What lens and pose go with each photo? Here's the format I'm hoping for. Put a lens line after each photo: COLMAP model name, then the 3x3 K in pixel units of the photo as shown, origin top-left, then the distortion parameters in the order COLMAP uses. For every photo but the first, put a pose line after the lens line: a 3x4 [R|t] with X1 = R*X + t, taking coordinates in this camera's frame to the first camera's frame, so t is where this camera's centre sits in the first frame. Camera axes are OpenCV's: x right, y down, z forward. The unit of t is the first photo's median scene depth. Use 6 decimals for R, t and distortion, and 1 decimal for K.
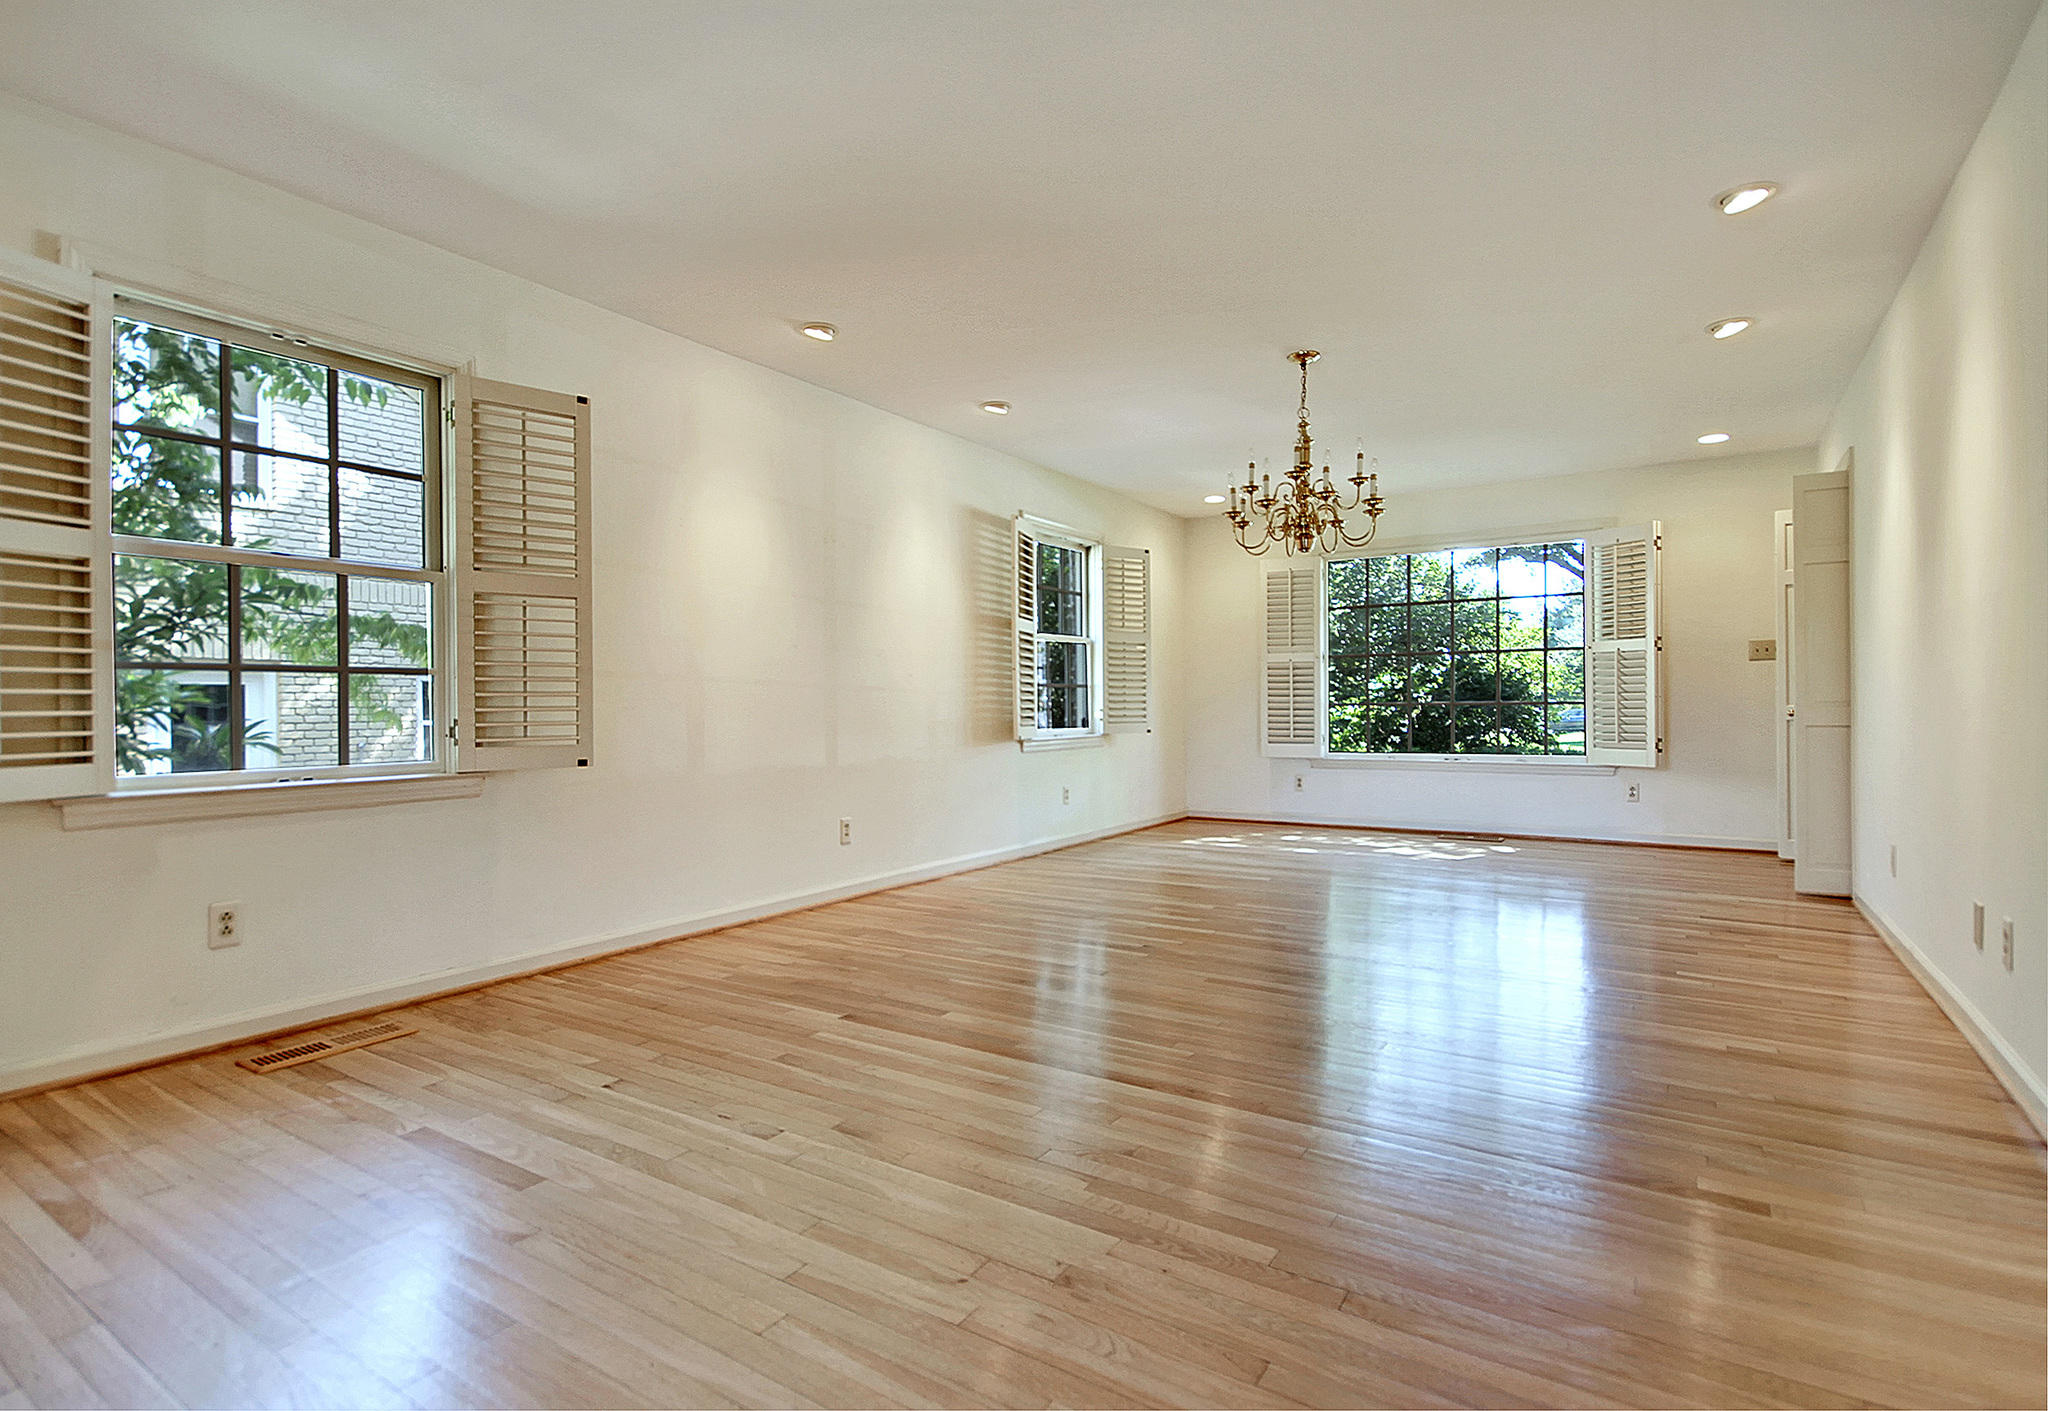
lens RADIAL K [[986.2, 0, 1014.0], [0, 986.2, 703.5], [0, 0, 1]] dist [0.004562, -0.006807]
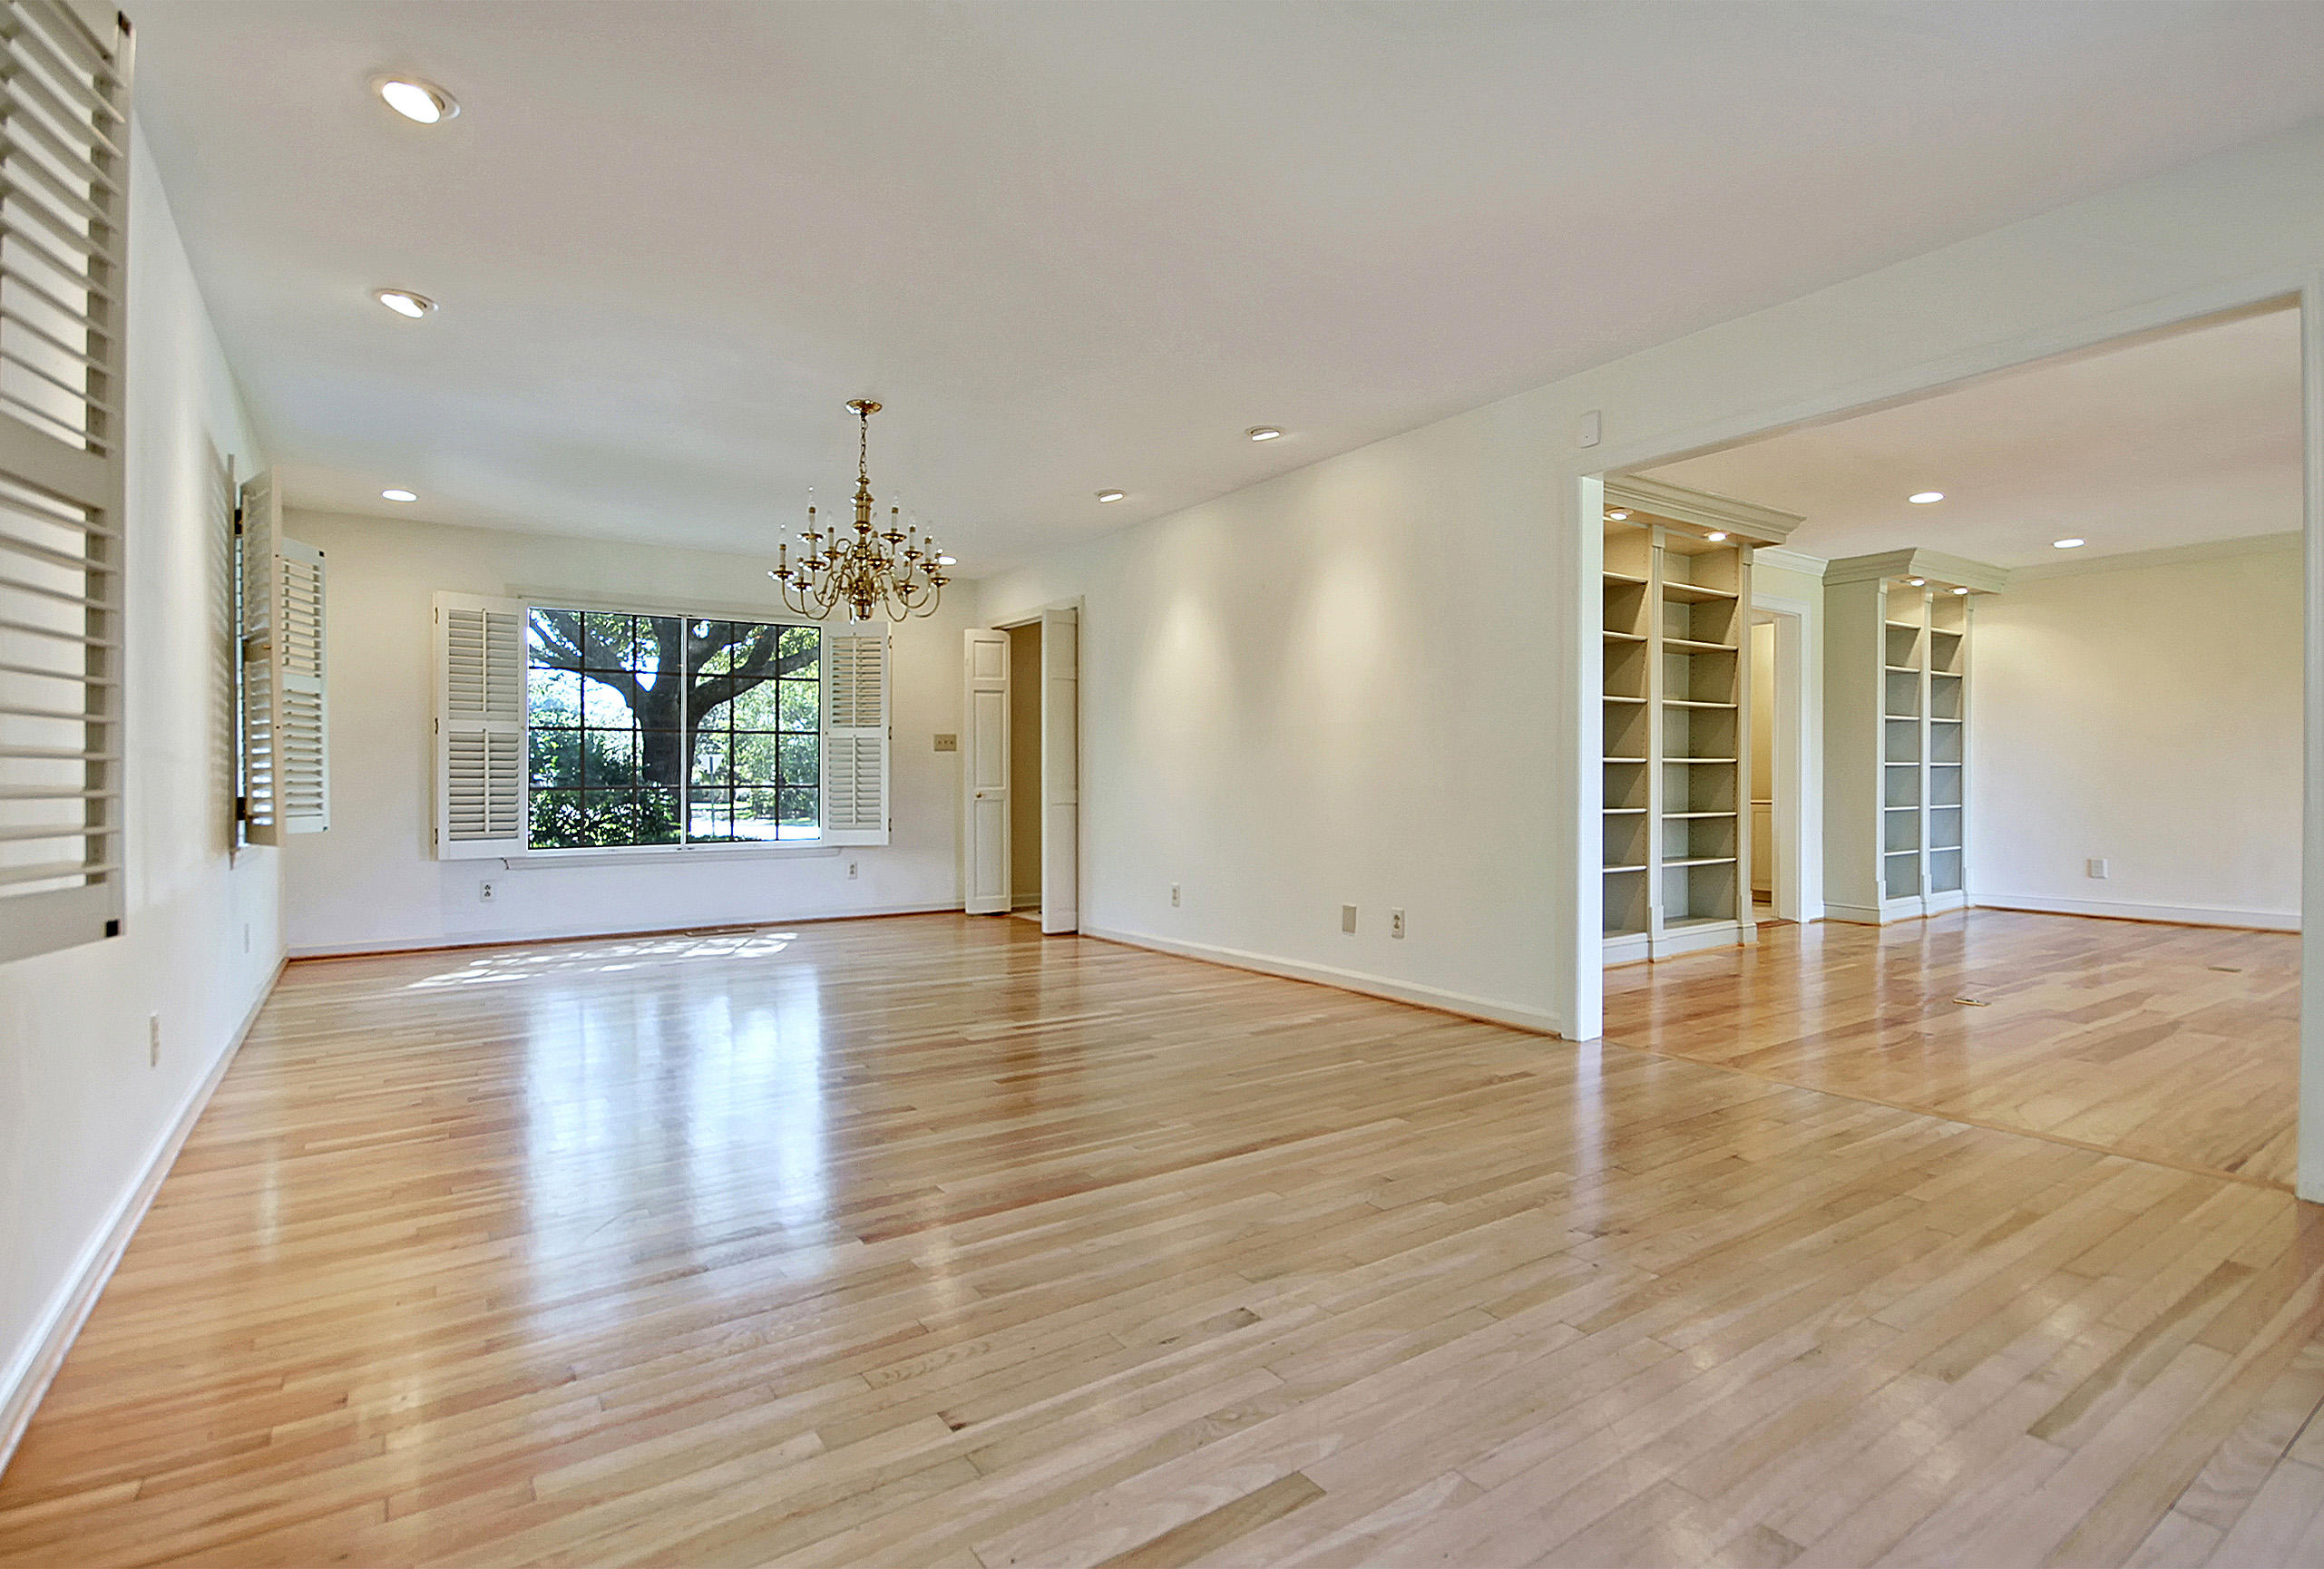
lens RADIAL K [[1111.2, 0, 1145.4], [0, 1111.2, 784.4], [0, 0, 1]] dist [0.004050, -0.001875]
pose [[0.393708, 0.003403, 0.919229, -0.549986], [0.001343, 0.999990, -0.004277, 0.003897], [-0.919235, 0.002919, 0.393699, 0.355476]]
